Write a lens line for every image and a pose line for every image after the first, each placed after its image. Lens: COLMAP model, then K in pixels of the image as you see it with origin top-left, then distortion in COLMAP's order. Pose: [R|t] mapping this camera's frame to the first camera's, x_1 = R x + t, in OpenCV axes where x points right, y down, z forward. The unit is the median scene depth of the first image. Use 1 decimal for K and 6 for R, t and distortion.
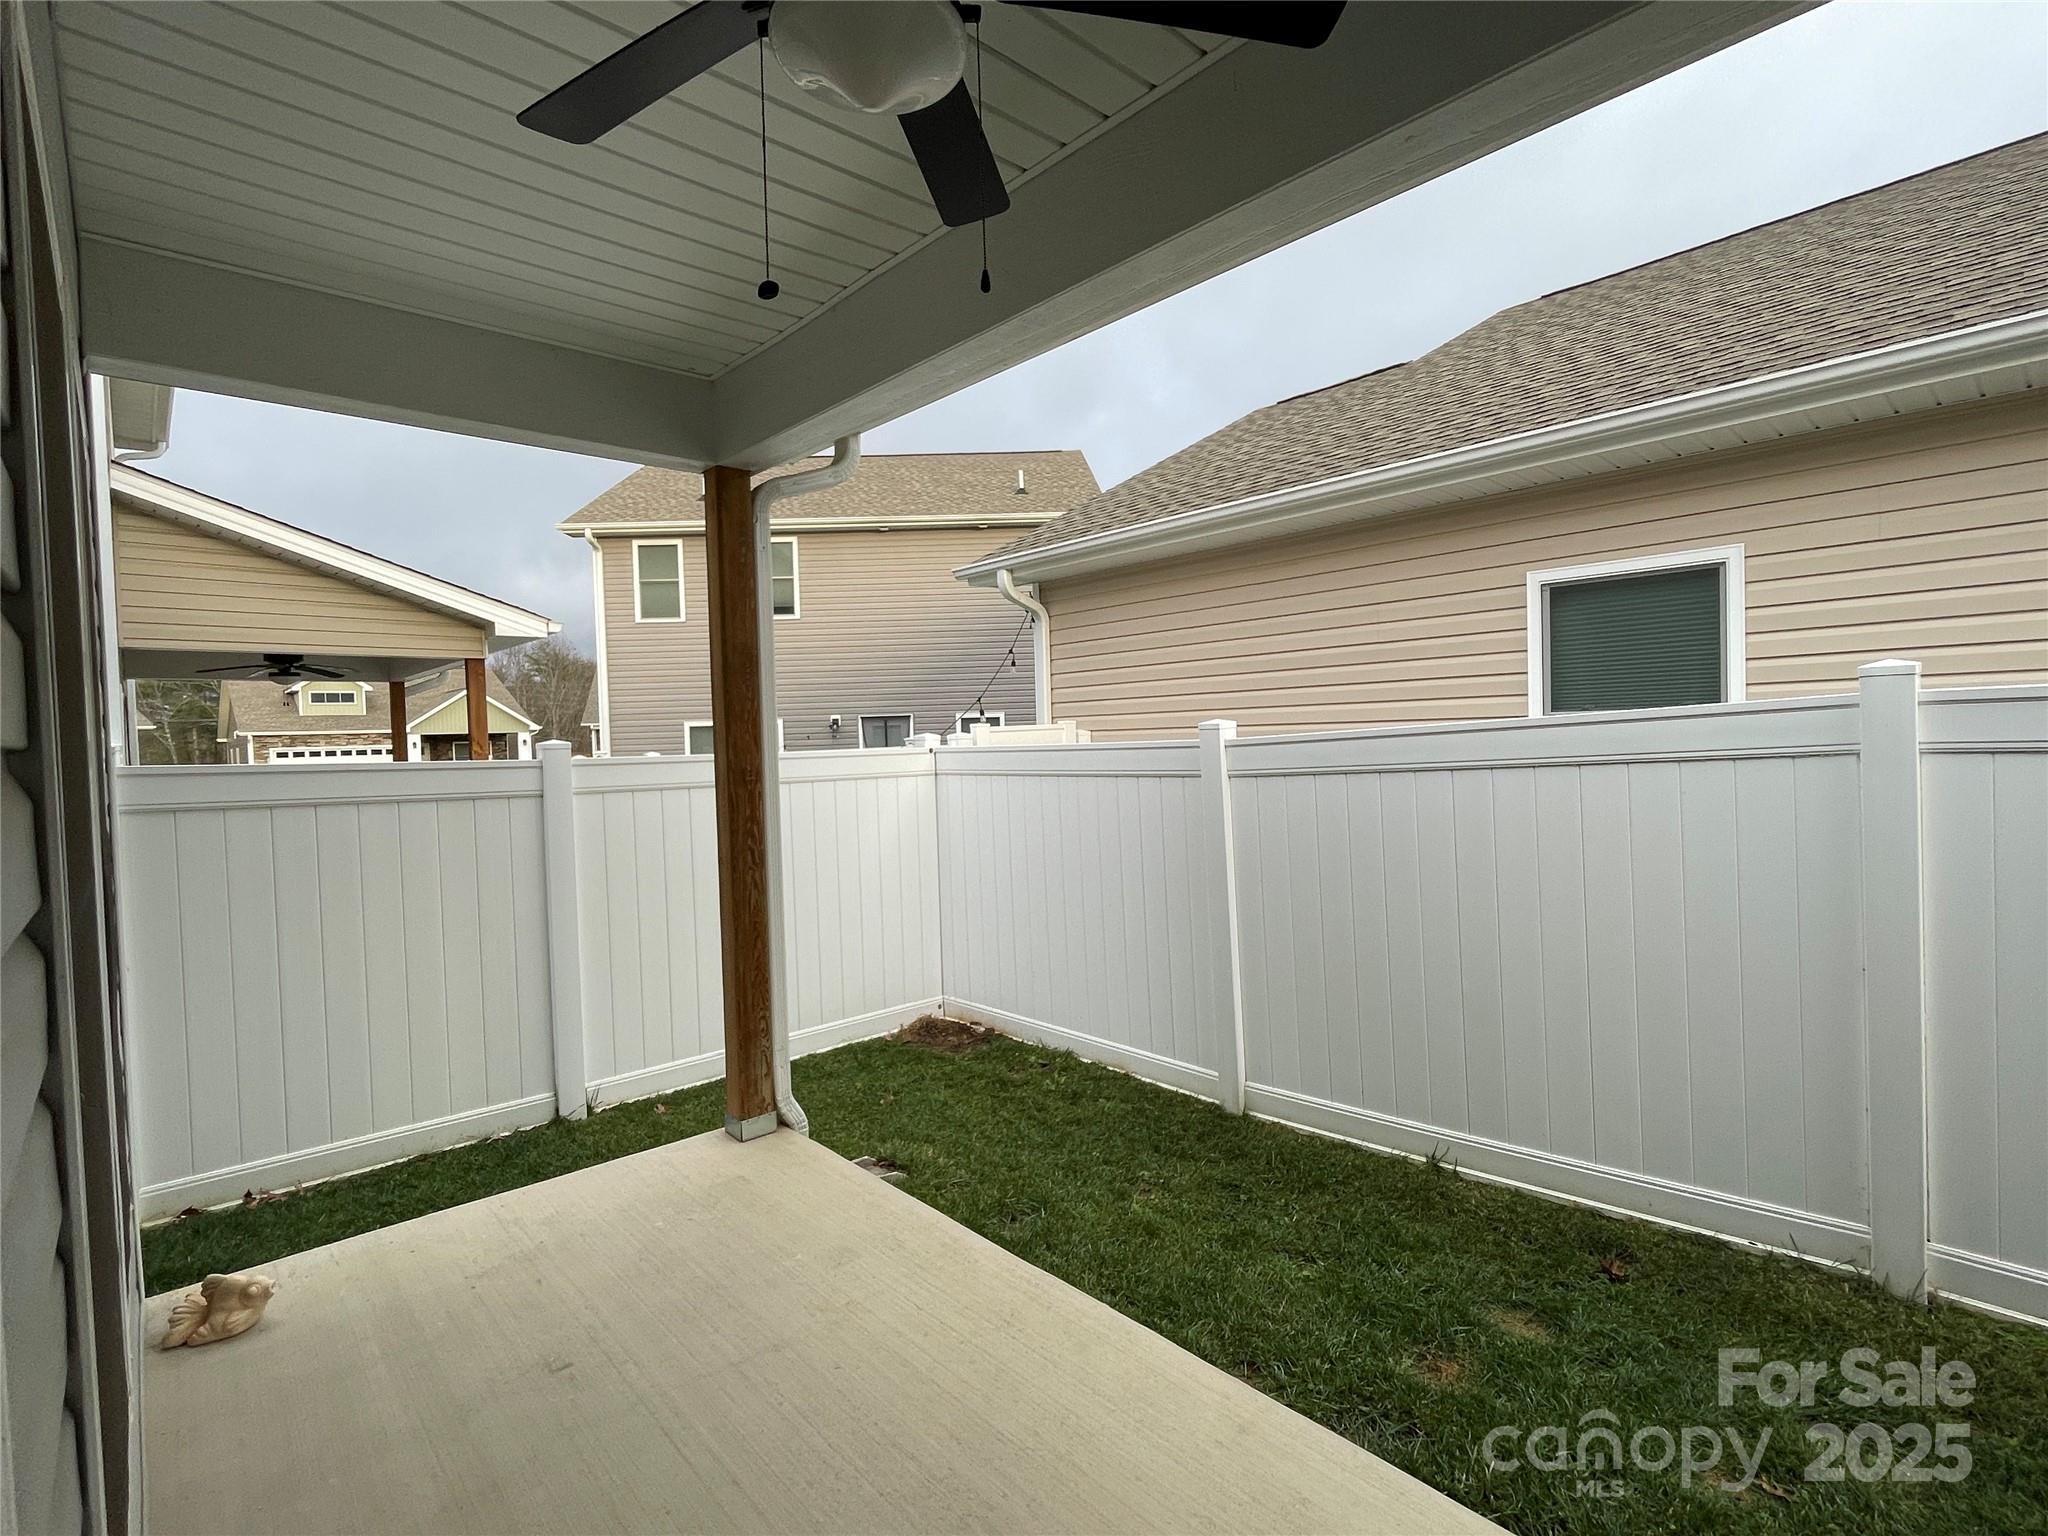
lens RADIAL K [[976.3, 0, 1024.0], [0, 976.3, 768.0], [0, 0, 1]] dist [-0.002043, -0.000291]
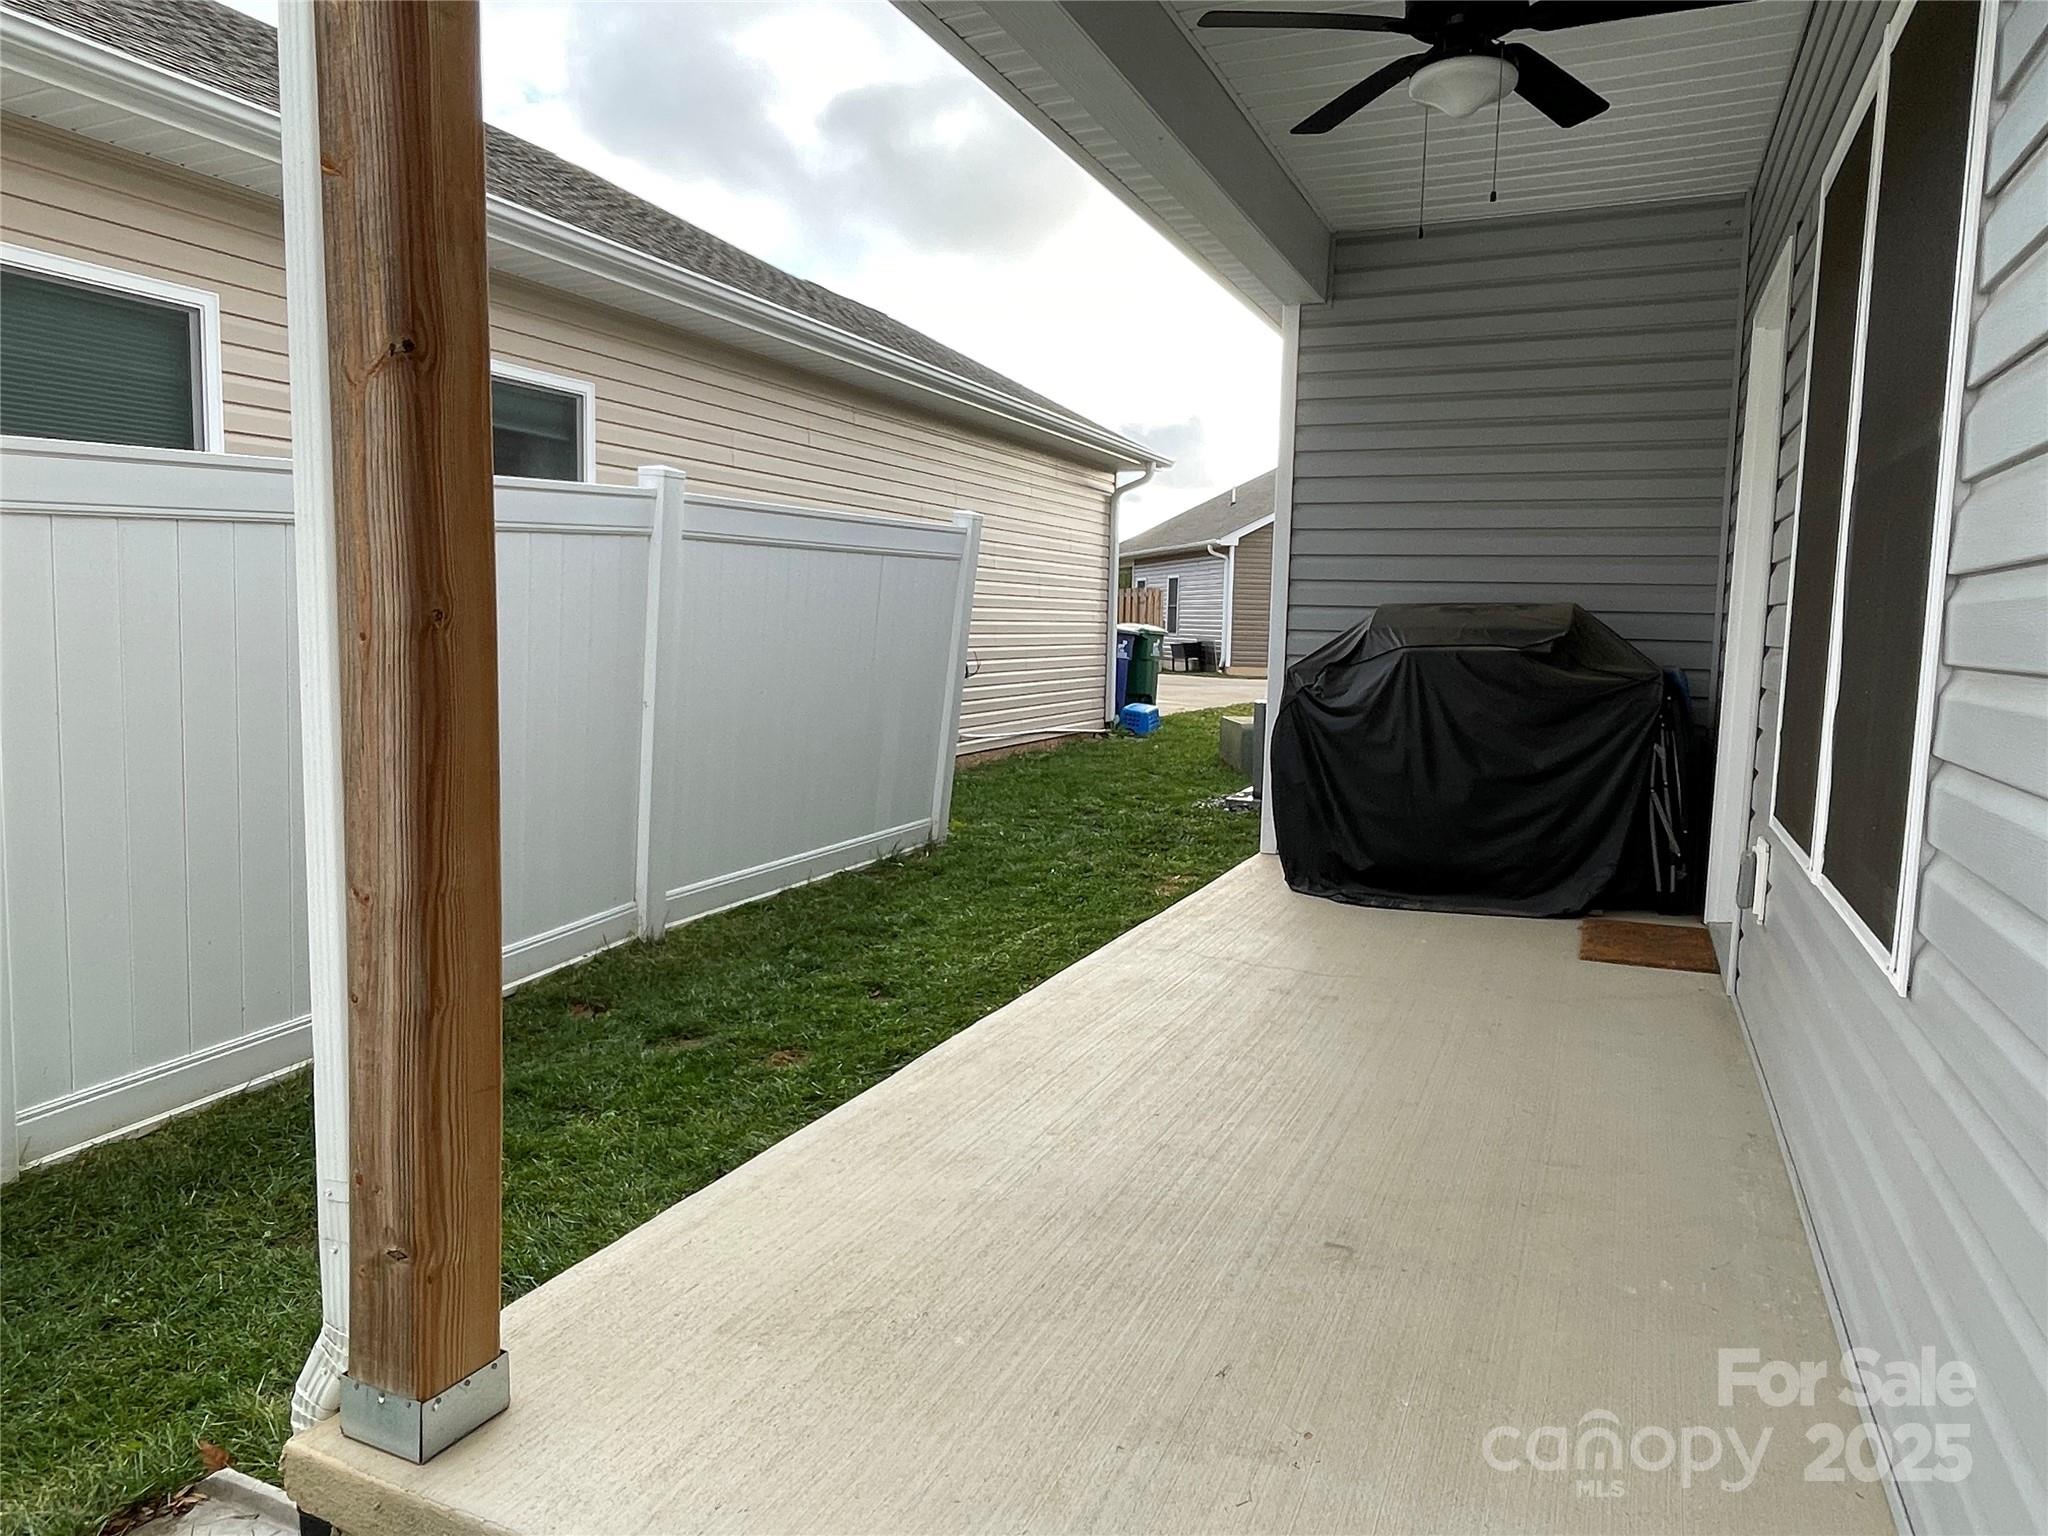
lens RADIAL K [[1324.9, 0, 1024.0], [0, 1324.9, 768.0], [0, 0, 1]] dist [-0.007590, -0.001913]
pose [[-0.401268, -0.082752, 0.912215, -0.991689], [0.016584, 0.995091, 0.097566, 0.130978], [-0.915811, 0.054278, -0.397926, 1.263021]]
